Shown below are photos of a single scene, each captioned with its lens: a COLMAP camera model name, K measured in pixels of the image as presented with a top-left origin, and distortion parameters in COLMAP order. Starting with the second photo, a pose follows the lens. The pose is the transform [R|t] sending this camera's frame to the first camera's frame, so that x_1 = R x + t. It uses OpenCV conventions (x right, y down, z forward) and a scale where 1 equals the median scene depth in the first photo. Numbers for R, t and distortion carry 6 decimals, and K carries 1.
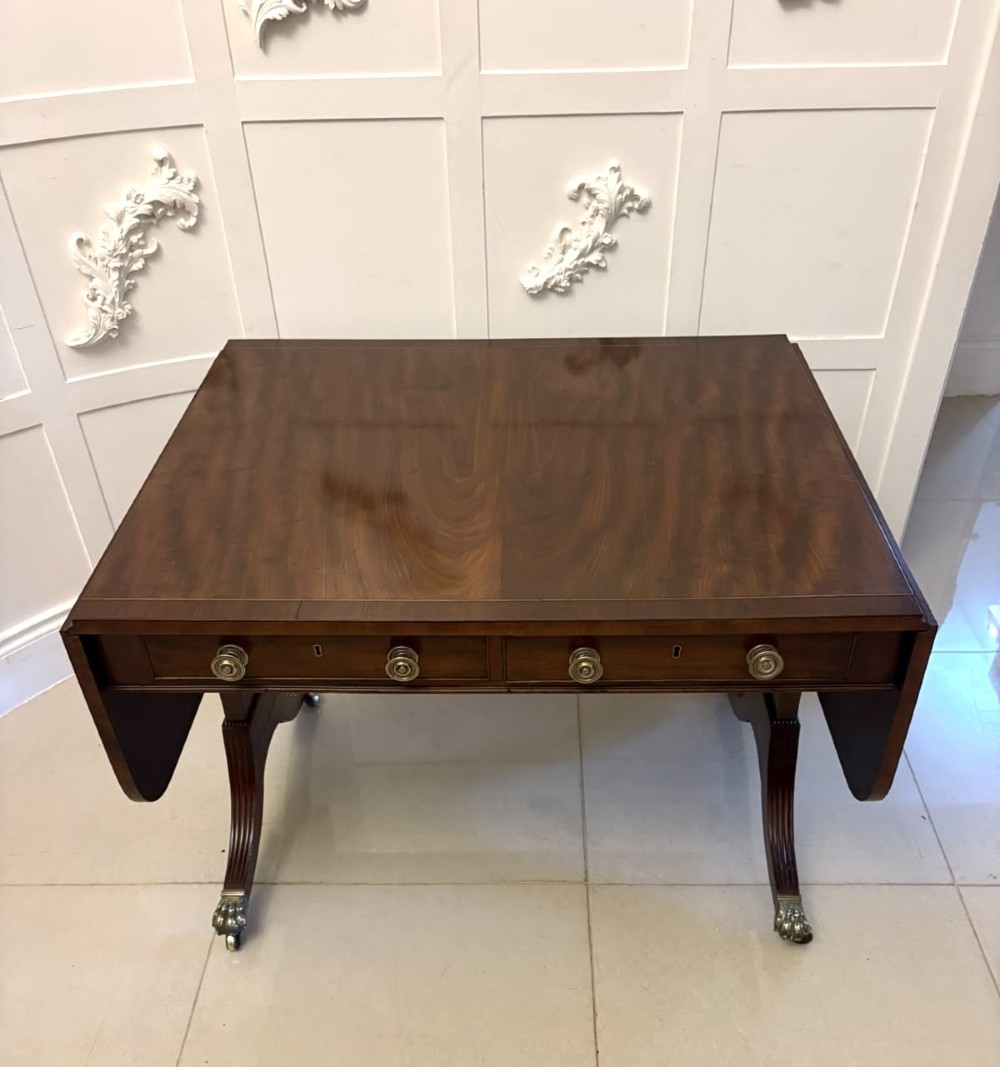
lens RADIAL K [[1019.0, 0, 509.5], [0, 1019.0, 669.0], [0, 0, 1]] dist [0.011694, 0.000000]
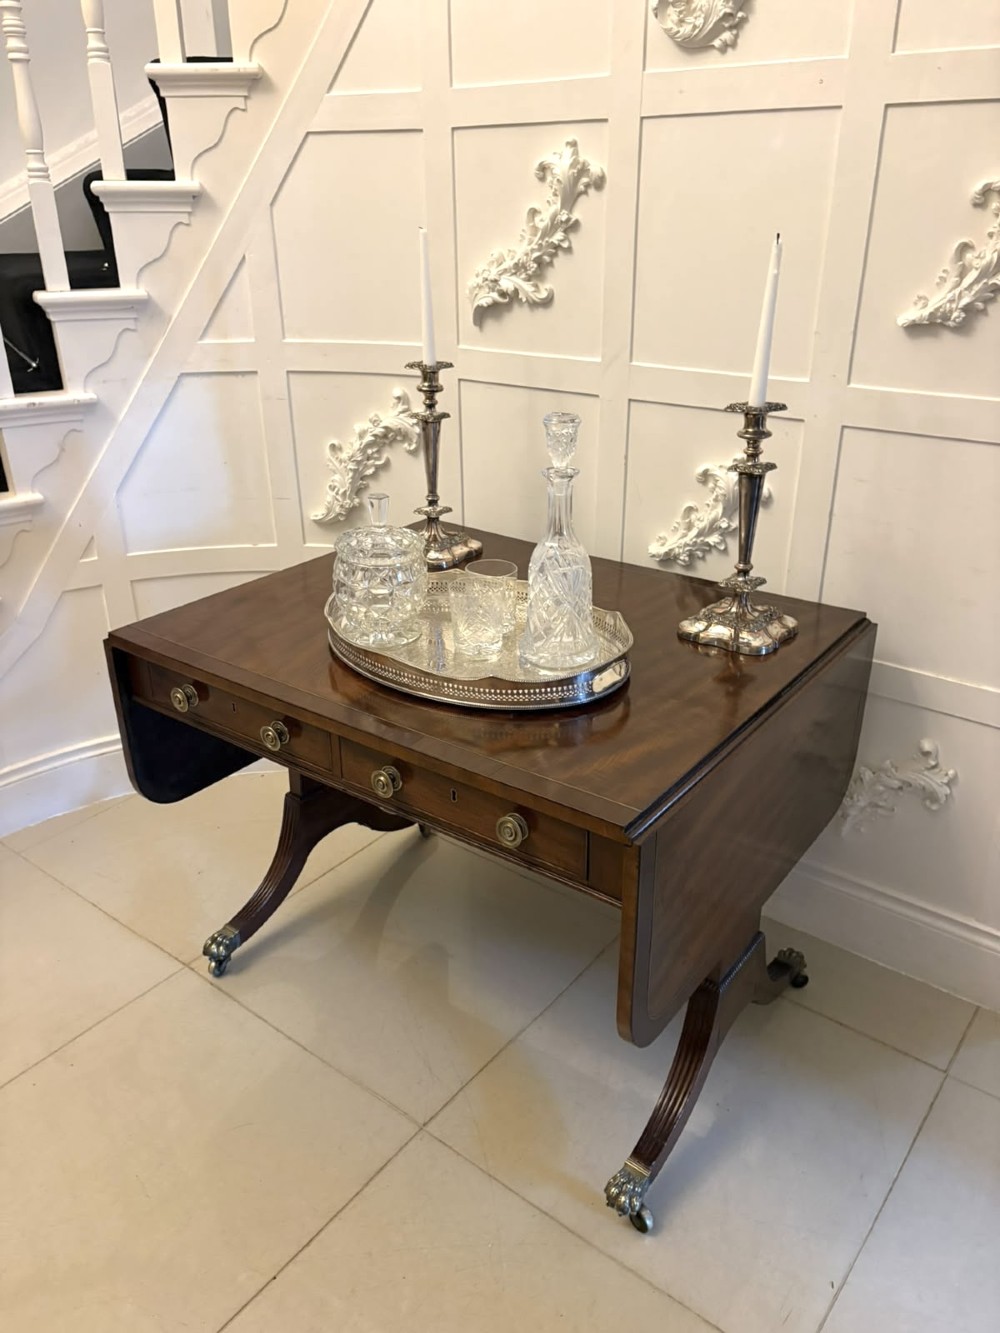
lens RADIAL K [[1029.4, 0, 498.8], [0, 1029.4, 658.0], [0, 0, 1]] dist [0.029815, -0.023115]
pose [[0.797151, 0.260928, -0.544487, 0.520308], [-0.394502, 0.907771, -0.142547, -0.070344], [0.457075, 0.328433, 0.826568, 0.104283]]
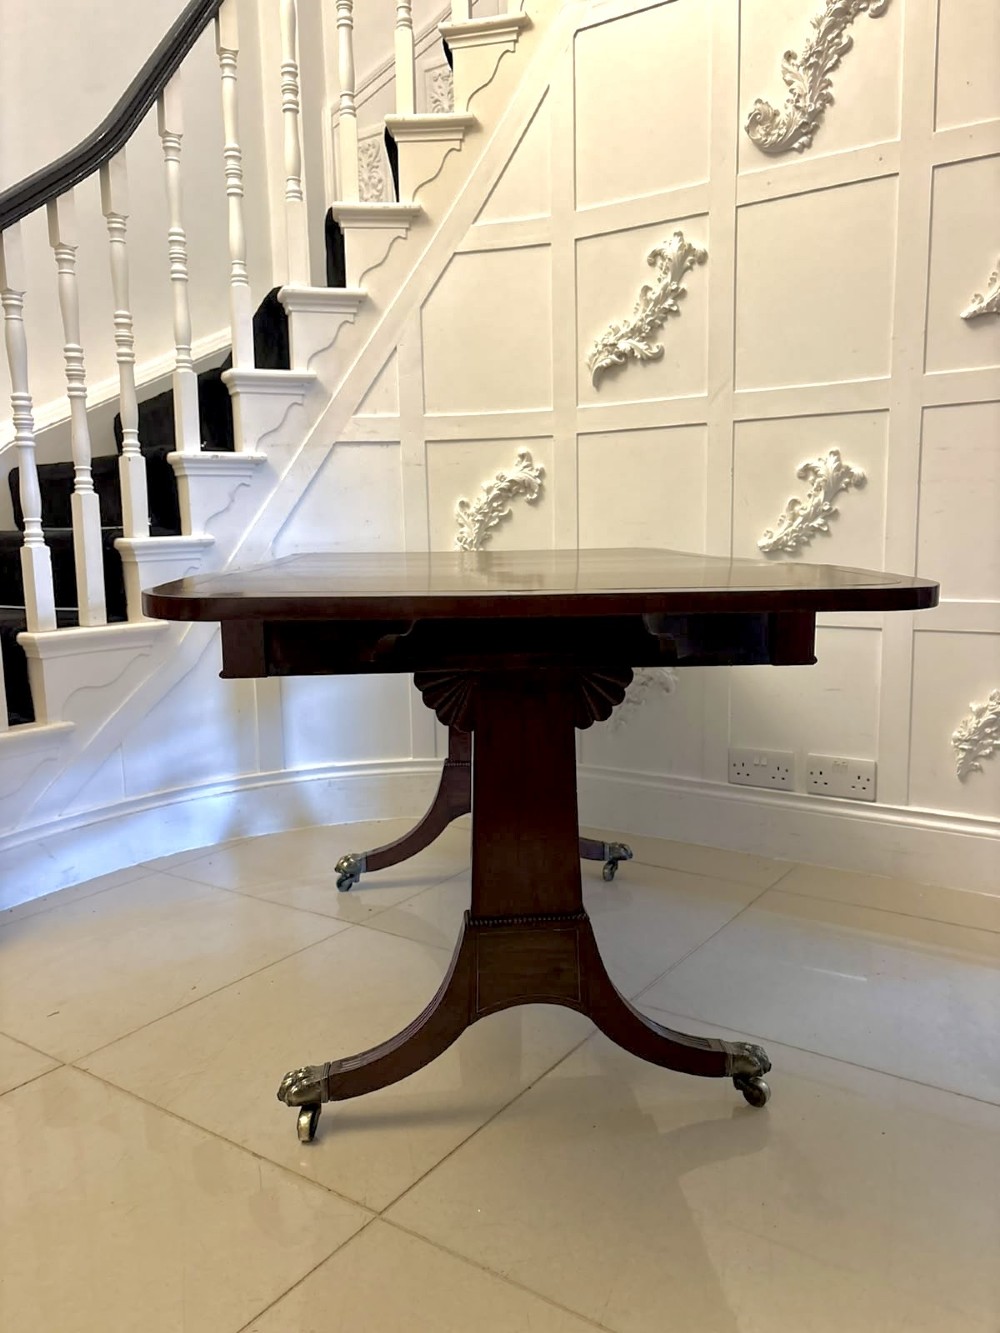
lens RADIAL K [[1029.4, 0, 501.4], [0, 1029.4, 671.6], [0, 0, 1]] dist [0.029815, -0.023115]
pose [[0.830068, 0.077563, -0.552242, 0.476971], [-0.358303, 0.833008, -0.421564, 0.401073], [0.427325, 0.547797, 0.719244, 0.070983]]
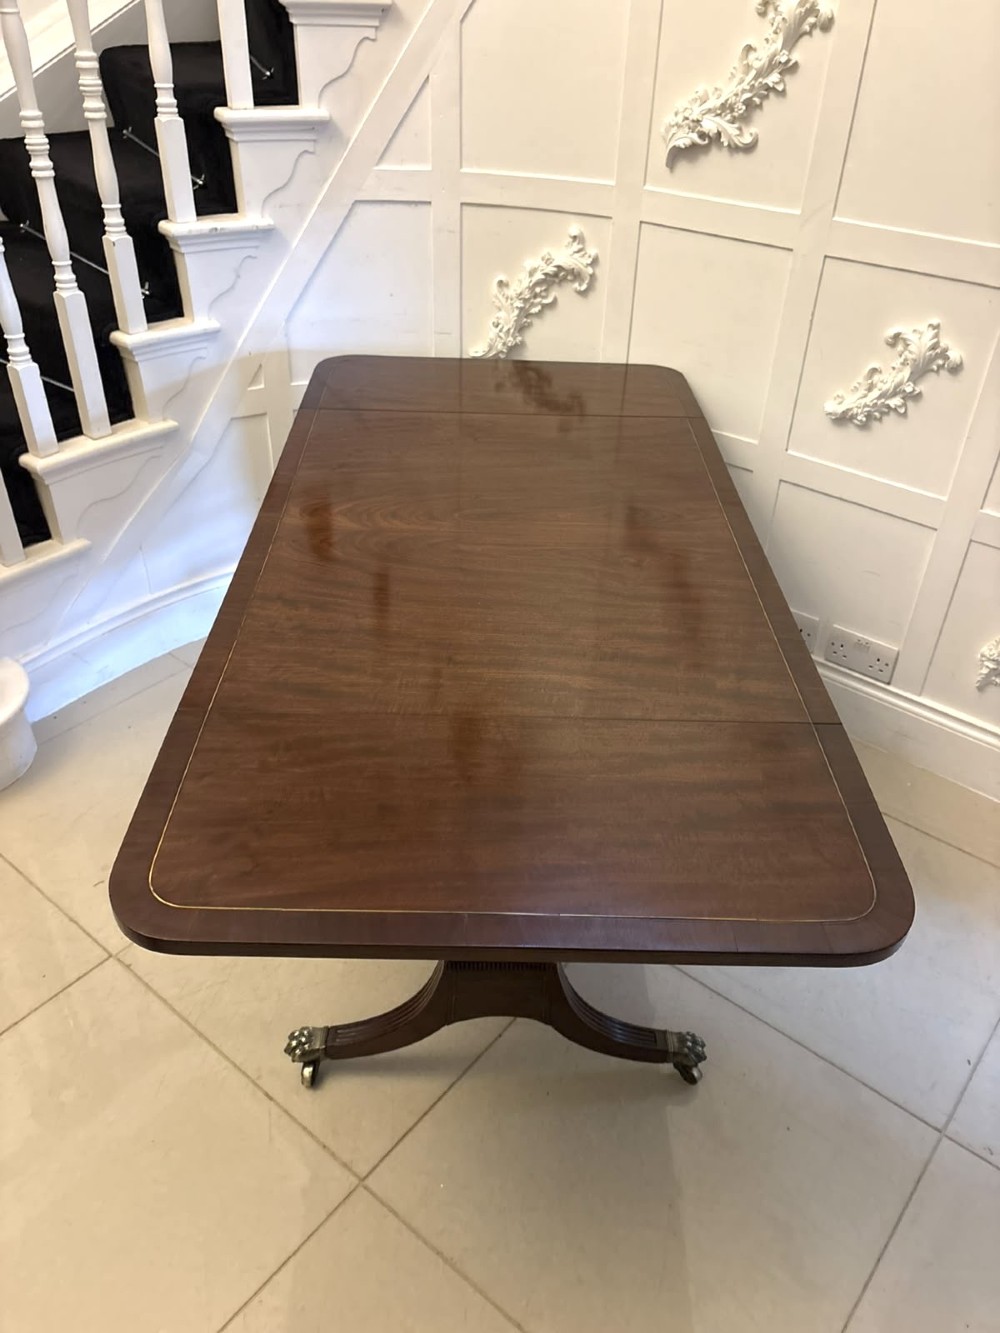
lens RADIAL K [[1029.4, 0, 501.6], [0, 1029.4, 656.5], [0, 0, 1]] dist [0.029815, -0.023115]
pose [[0.783735, 0.388776, -0.484368, 0.397878], [-0.432900, 0.901153, 0.022850, -0.018869], [0.445373, 0.191774, 0.874566, -0.056958]]
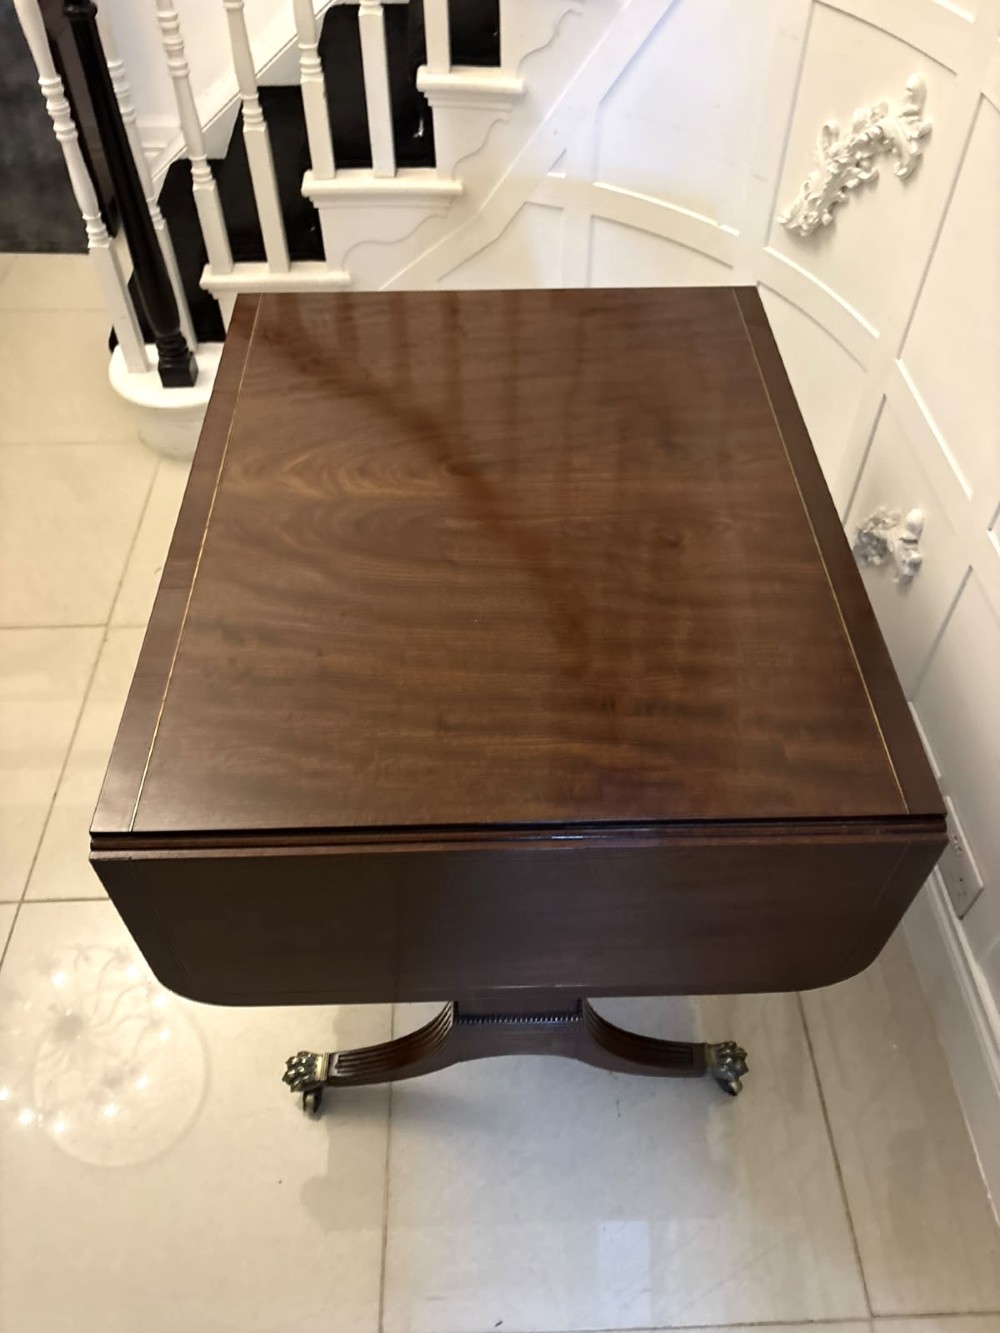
lens RADIAL K [[1029.4, 0, 507.3], [0, 1029.4, 664.8], [0, 0, 1]] dist [0.029815, -0.023115]
pose [[0.046518, 0.766368, -0.640715, 0.531115], [-0.644078, 0.513286, 0.567186, -0.507637], [0.763544, 0.386286, 0.517478, 0.474768]]
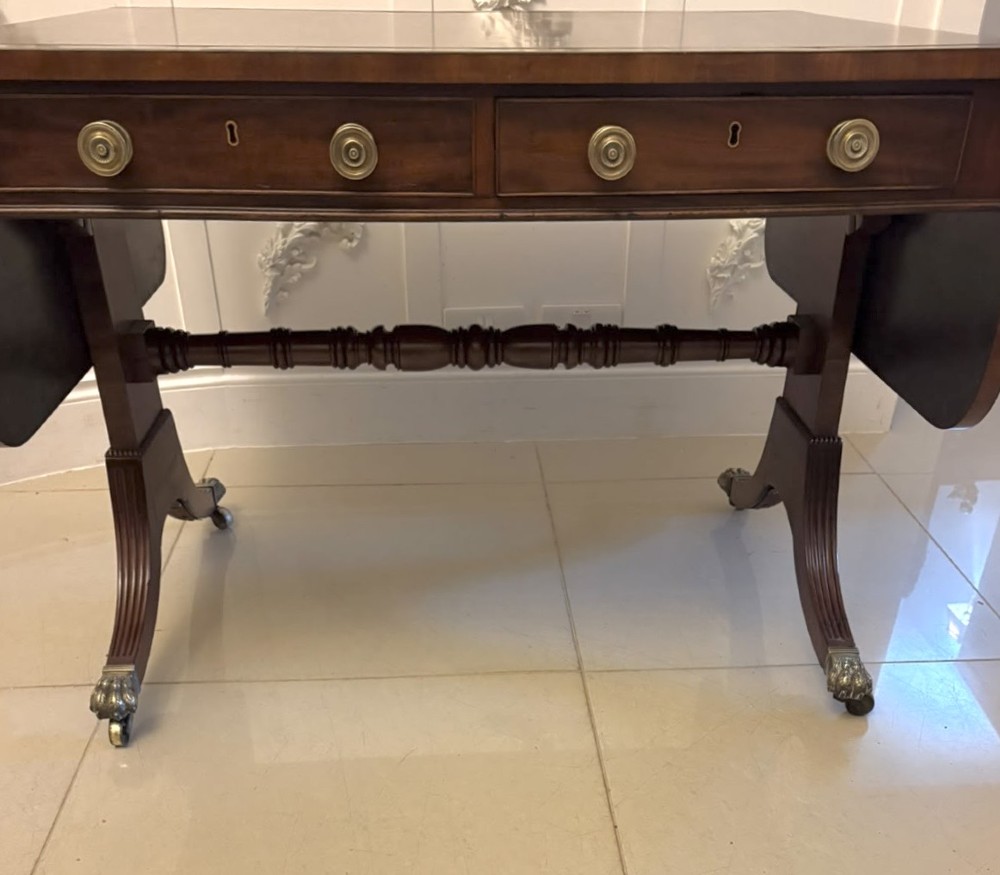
lens RADIAL K [[1050.9, 0, 509.0], [0, 1050.9, 688.7], [0, 0, 1]] dist [0.028127, 0.000000]
pose [[0.996907, -0.021820, 0.075503, -0.040427], [0.028671, 0.995449, -0.090886, 0.288029], [-0.073177, 0.092769, 0.992995, 0.193397]]
